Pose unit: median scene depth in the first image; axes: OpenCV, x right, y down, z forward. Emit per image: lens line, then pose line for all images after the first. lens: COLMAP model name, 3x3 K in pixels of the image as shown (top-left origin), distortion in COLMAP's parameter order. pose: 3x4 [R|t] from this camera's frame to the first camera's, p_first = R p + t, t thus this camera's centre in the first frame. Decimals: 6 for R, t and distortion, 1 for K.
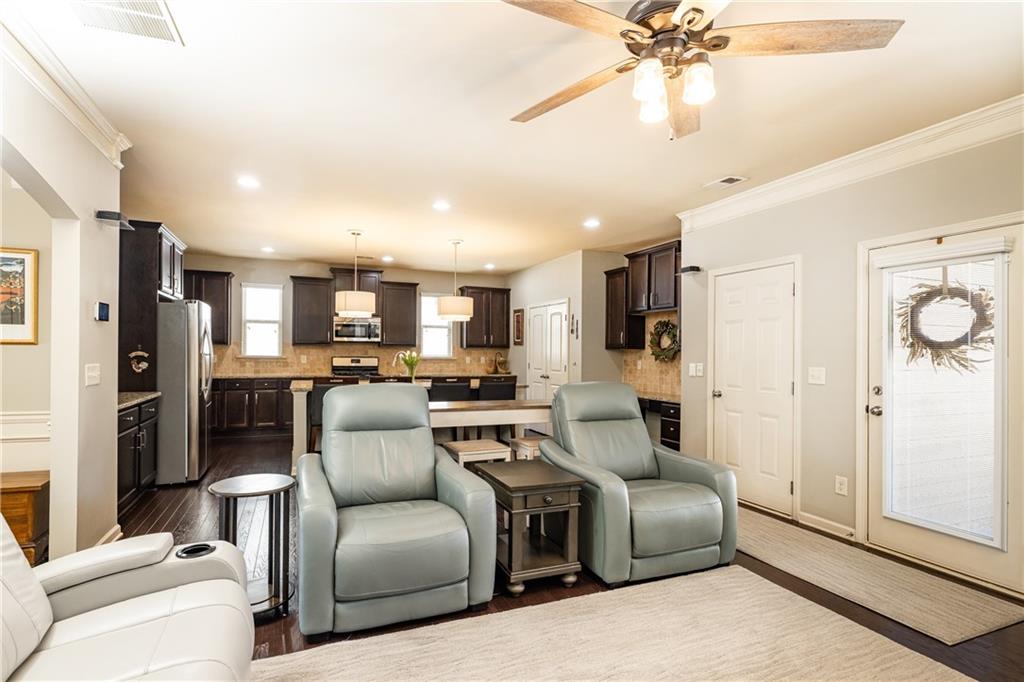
lens RADIAL K [[524.7, 0, 512.5], [0, 524.7, 348.1], [0, 0, 1]] dist [-0.002910, 0.000505]
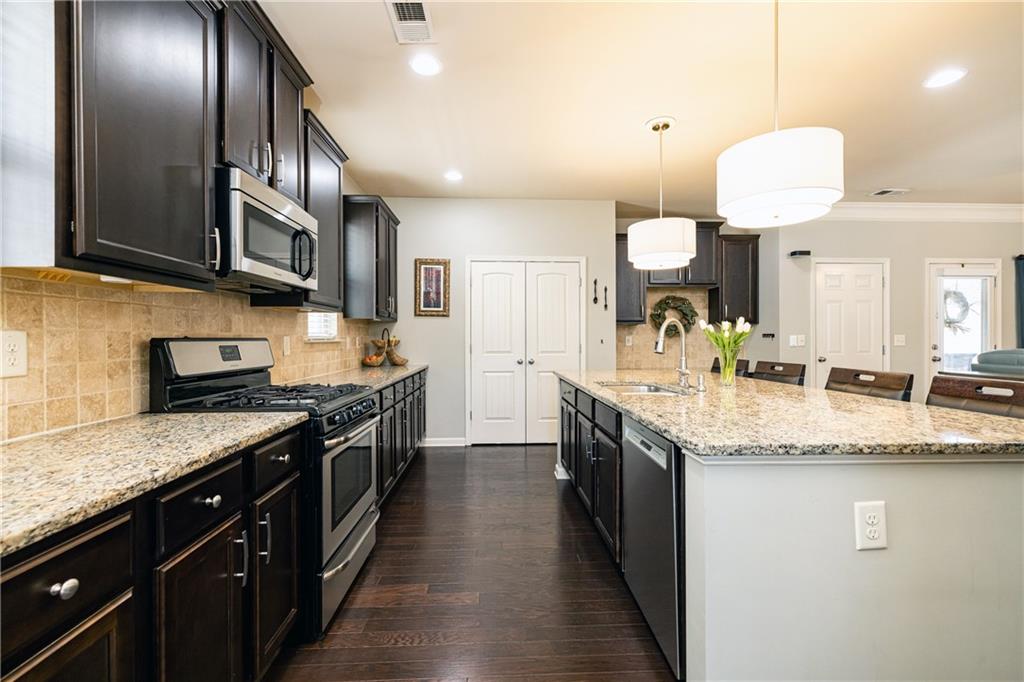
lens RADIAL K [[431.9, 0, 512.1], [0, 431.9, 339.3], [0, 0, 1]] dist [0.004313, 0.001308]
pose [[0.334077, -0.018439, 0.942366, -0.799355], [-0.002131, 0.999791, 0.020318, 0.020915], [-0.942544, -0.008796, 0.333968, 1.331949]]
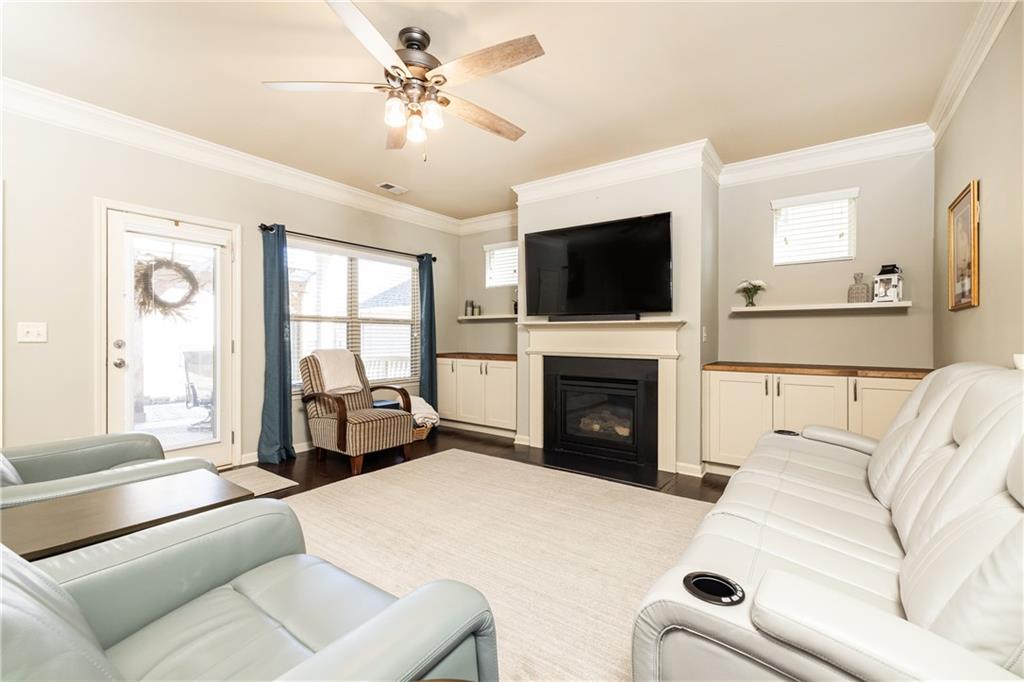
lens RADIAL K [[431.9, 0, 514.7], [0, 431.9, 336.7], [0, 0, 1]] dist [0.004313, 0.001308]
pose [[-0.525983, -0.017570, 0.850313, -0.356733], [-0.015801, 0.999816, 0.010885, 0.032784], [-0.850348, -0.007710, -0.526164, 0.573878]]
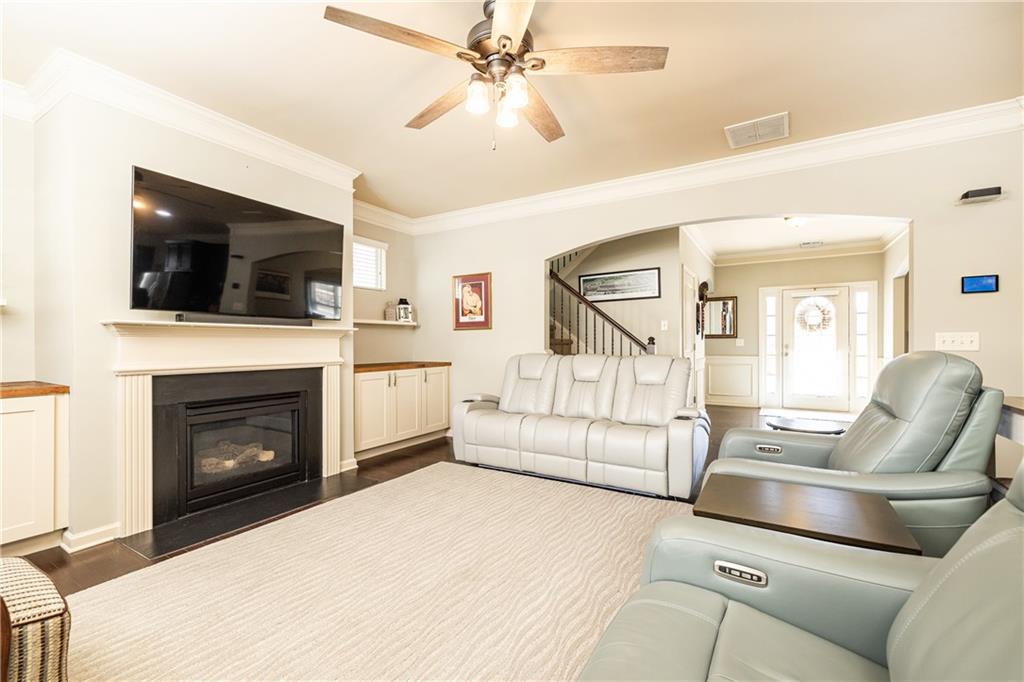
lens RADIAL K [[431.9, 0, 507.7], [0, 431.9, 342.9], [0, 0, 1]] dist [0.004313, 0.001308]
pose [[-0.808205, -0.012669, -0.588764, 0.339733], [-0.005849, 0.999892, -0.013487, 0.043527], [0.588872, -0.007456, -0.808192, 0.760396]]
